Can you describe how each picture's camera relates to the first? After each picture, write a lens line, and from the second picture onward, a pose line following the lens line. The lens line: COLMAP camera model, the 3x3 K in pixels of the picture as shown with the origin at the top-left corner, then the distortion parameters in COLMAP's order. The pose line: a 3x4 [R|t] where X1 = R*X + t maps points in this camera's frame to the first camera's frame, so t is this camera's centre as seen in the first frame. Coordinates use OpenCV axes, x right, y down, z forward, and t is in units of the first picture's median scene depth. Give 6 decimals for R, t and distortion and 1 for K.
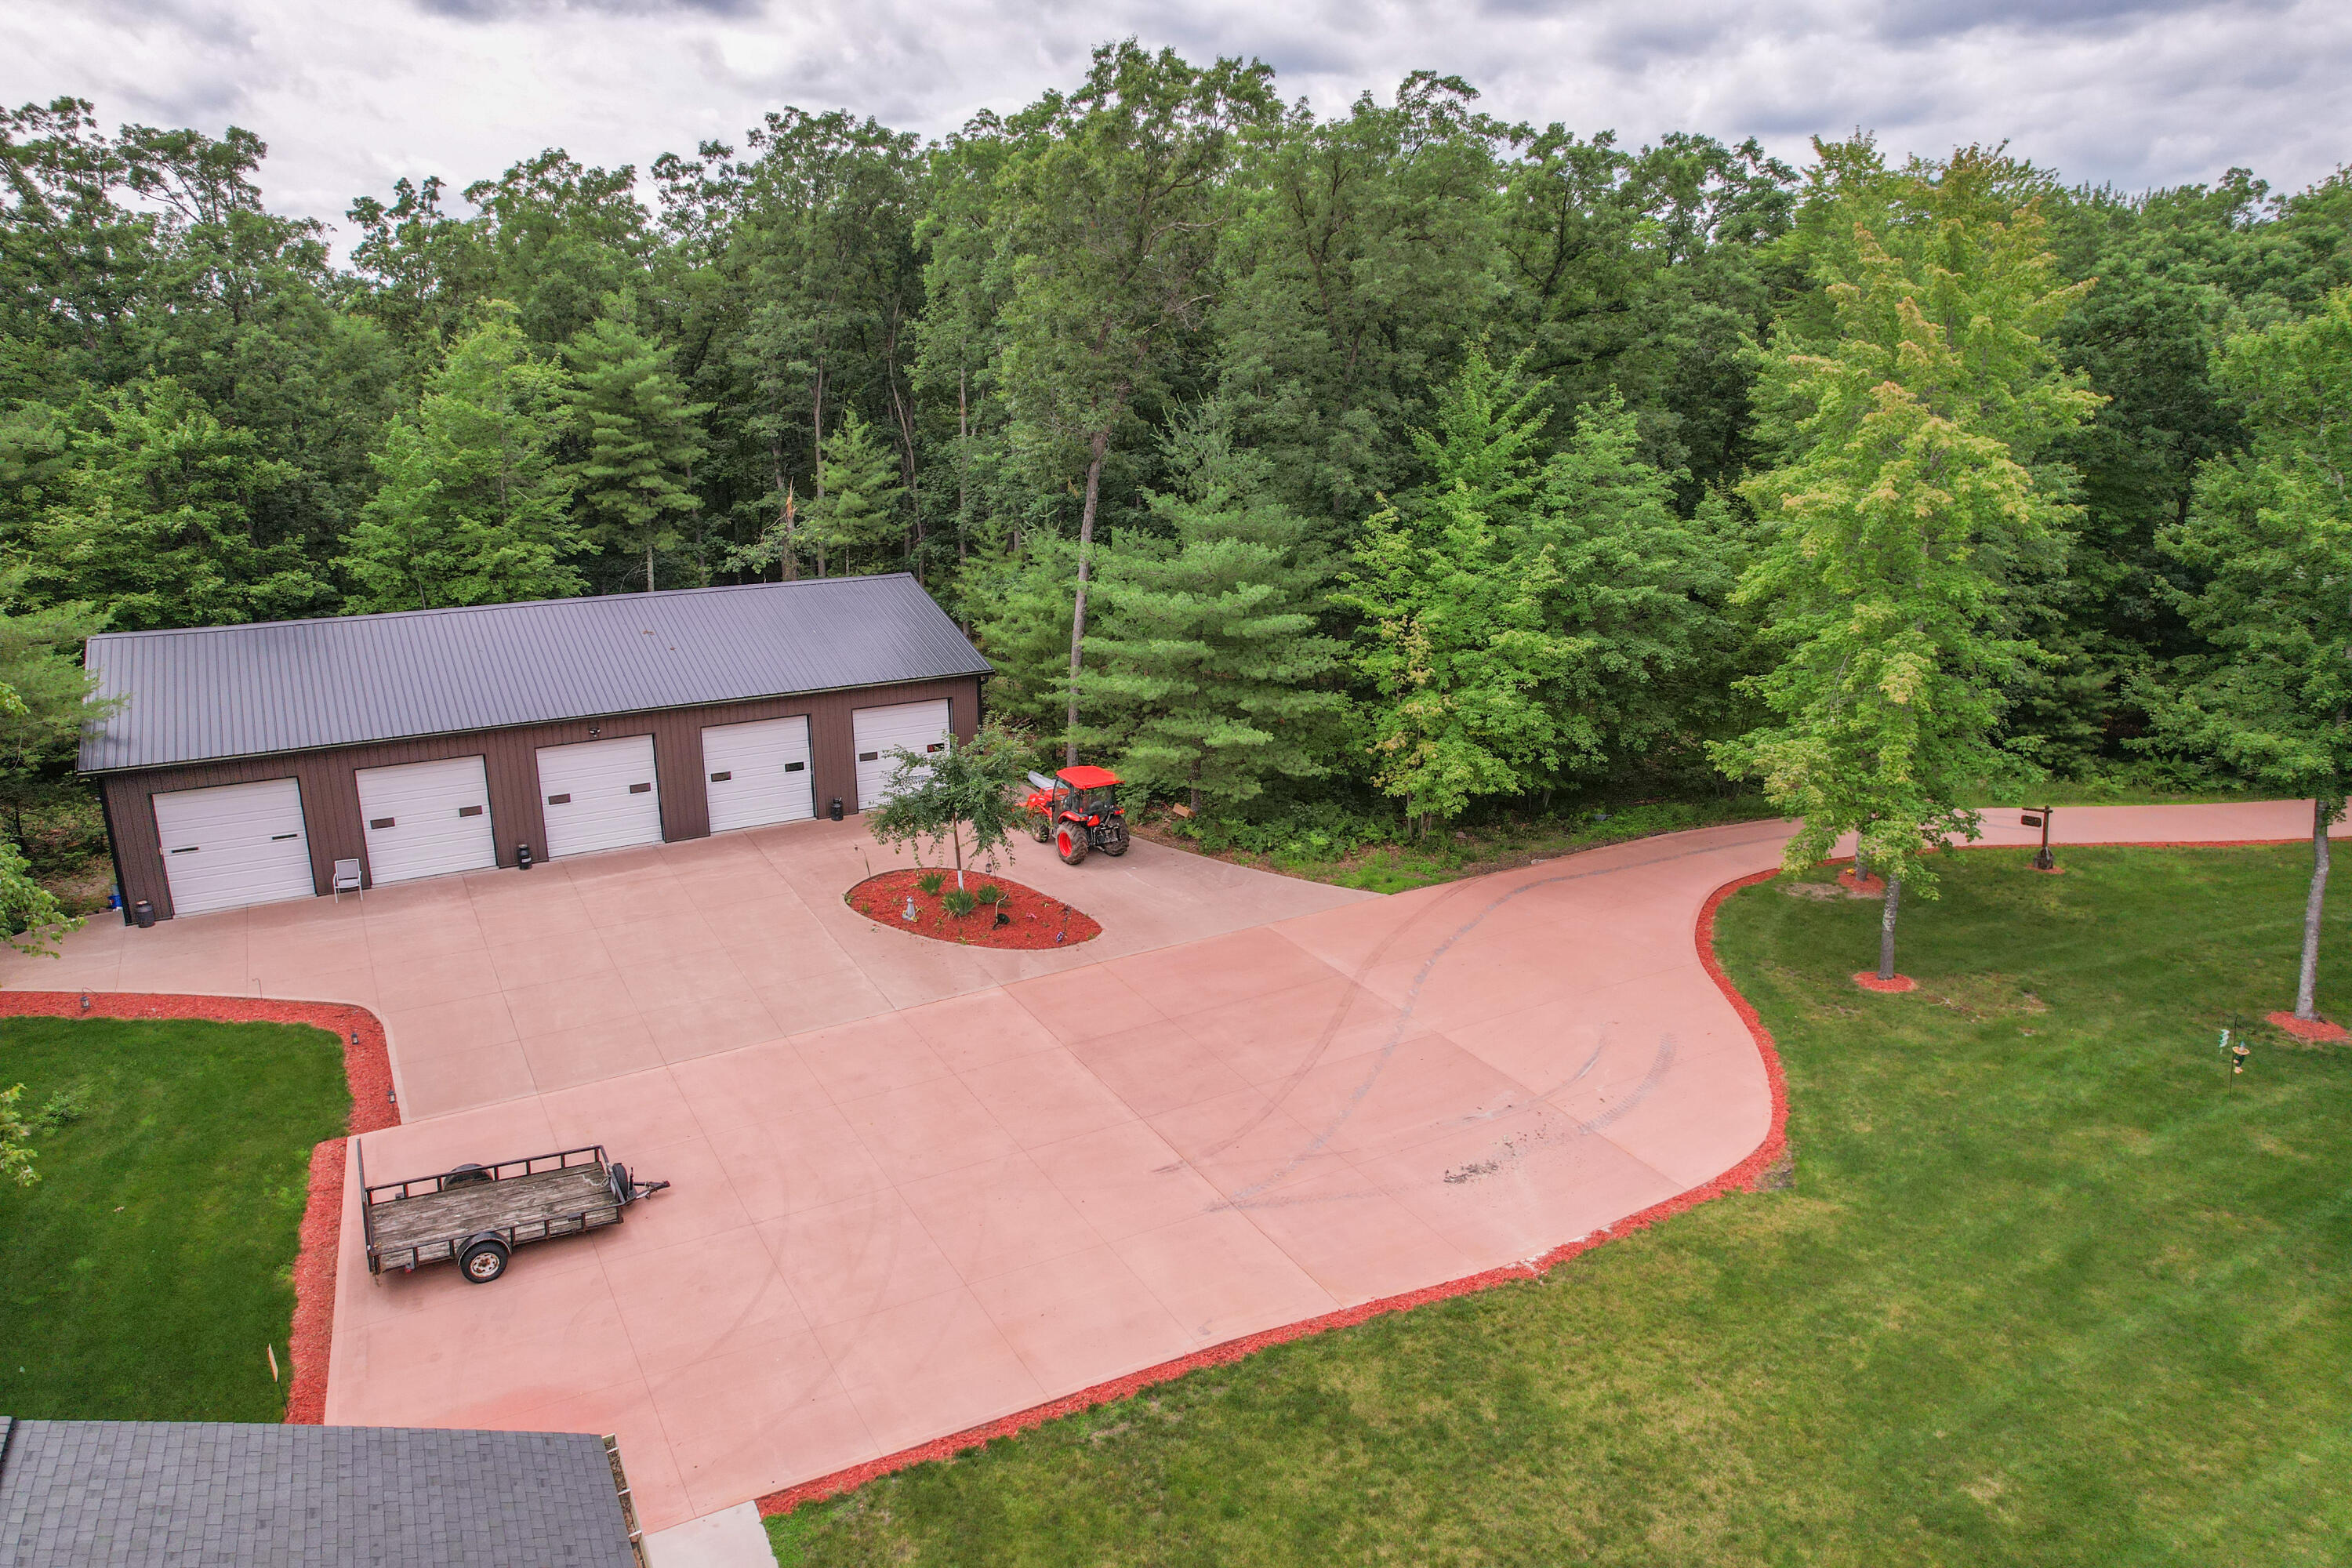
lens RADIAL K [[1515.5, 0, 1158.7], [0, 1515.5, 783.0], [0, 0, 1]] dist [-0.051751, 0.028196]
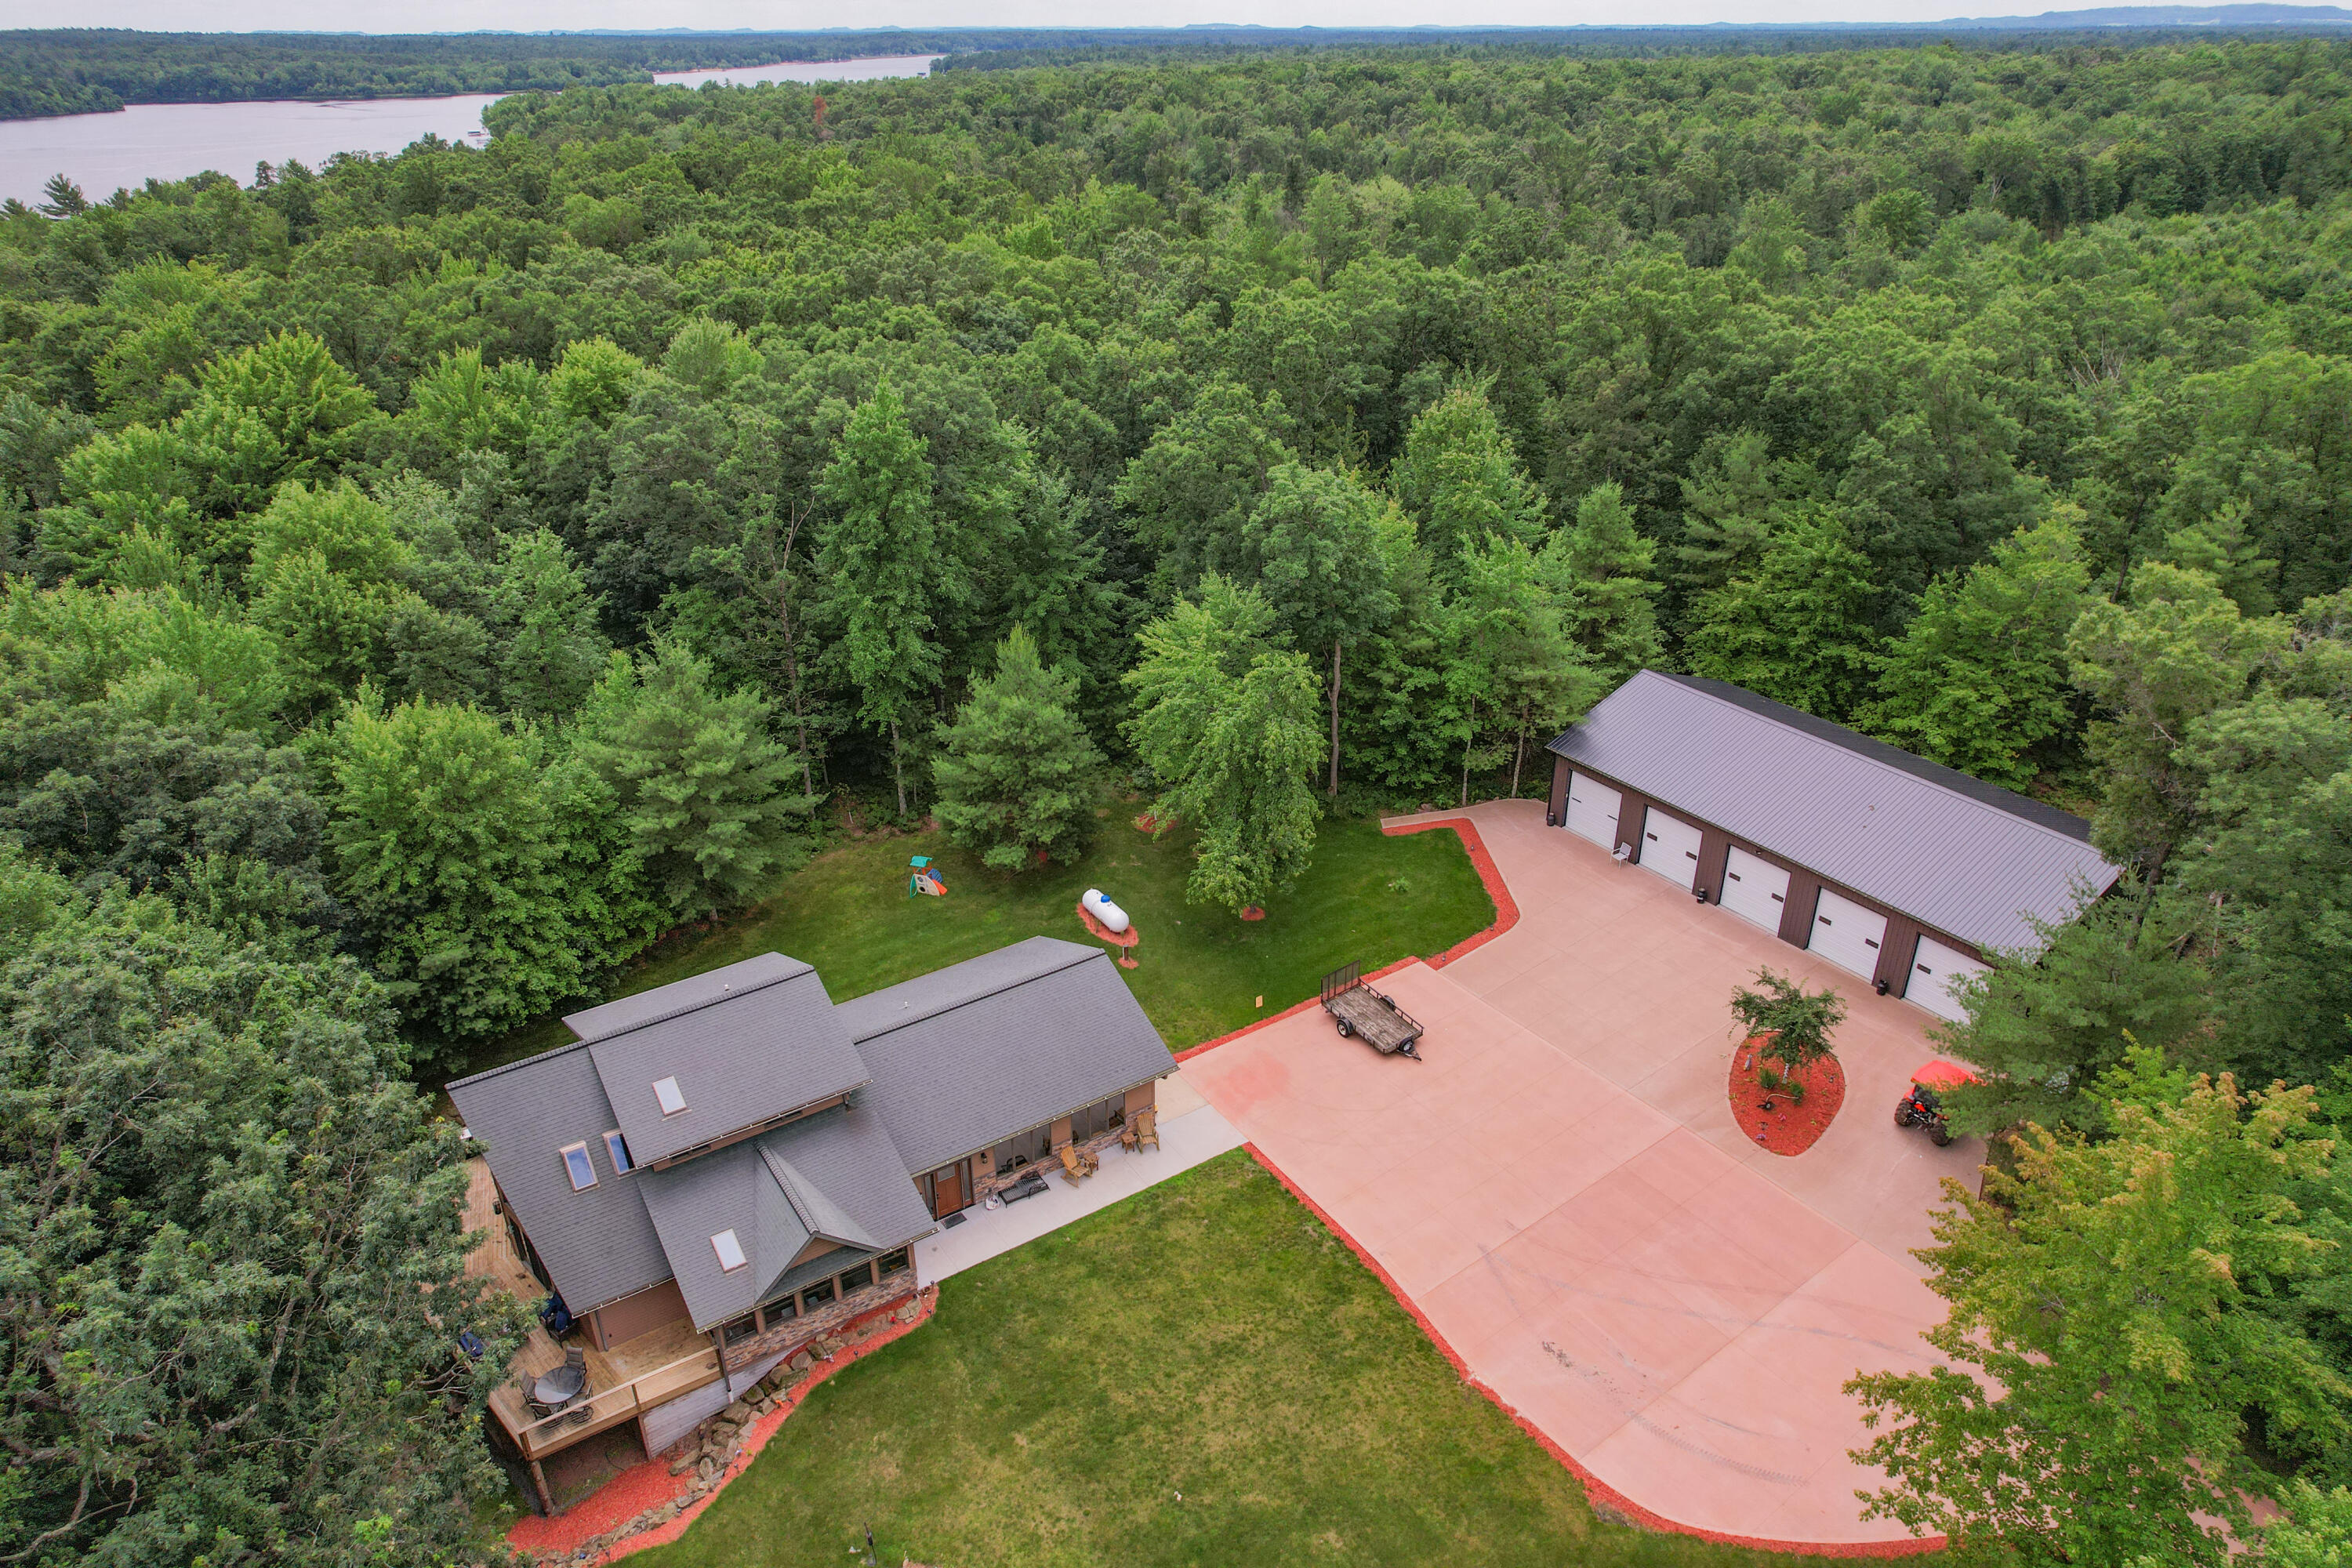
lens RADIAL K [[1515.5, 0, 1157.4], [0, 1515.5, 768.8], [0, 0, 1]] dist [-0.051751, 0.028196]
pose [[0.087580, 0.453005, -0.887196, 1.166385], [-0.249450, 0.872215, 0.420731, -0.778374], [0.964419, 0.184464, 0.189391, 0.111666]]
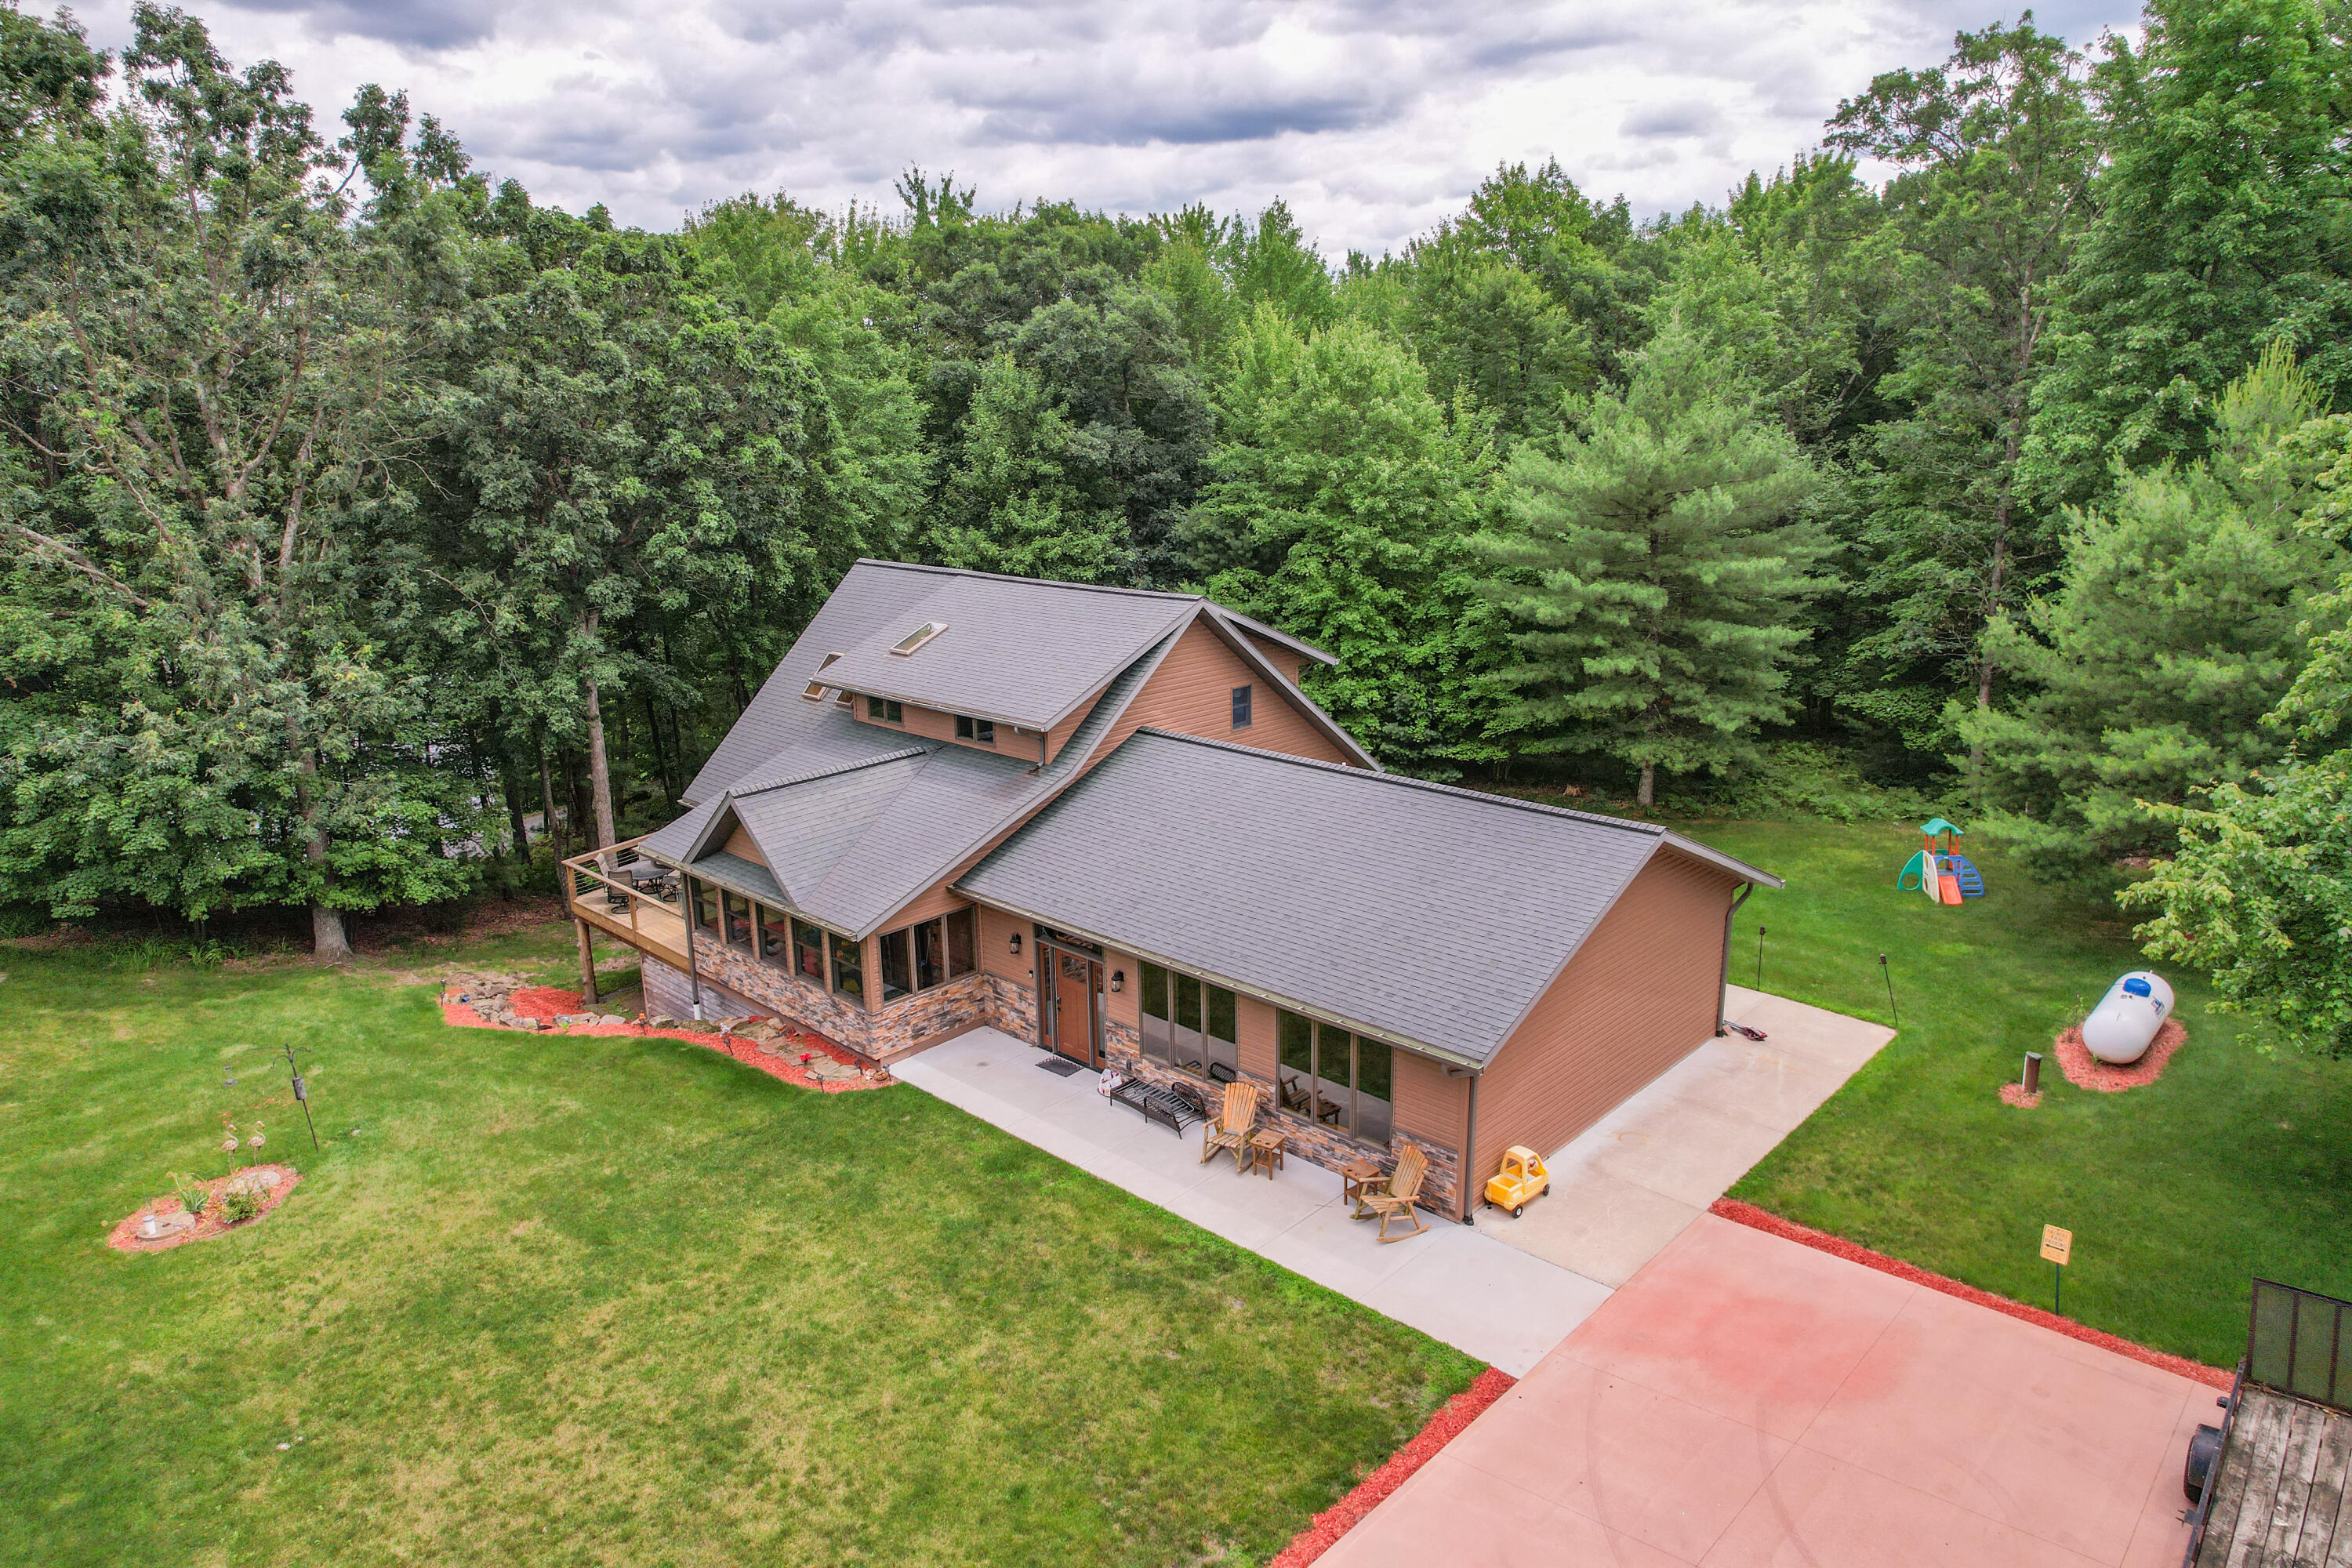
lens RADIAL K [[1515.5, 0, 1182.8], [0, 1515.5, 782.7], [0, 0, 1]] dist [-0.051751, 0.028196]
pose [[-0.943908, 0.096350, -0.315838, 0.124234], [-0.075283, 0.868502, 0.489936, -0.188276], [0.321511, 0.486232, -0.812532, 0.938929]]
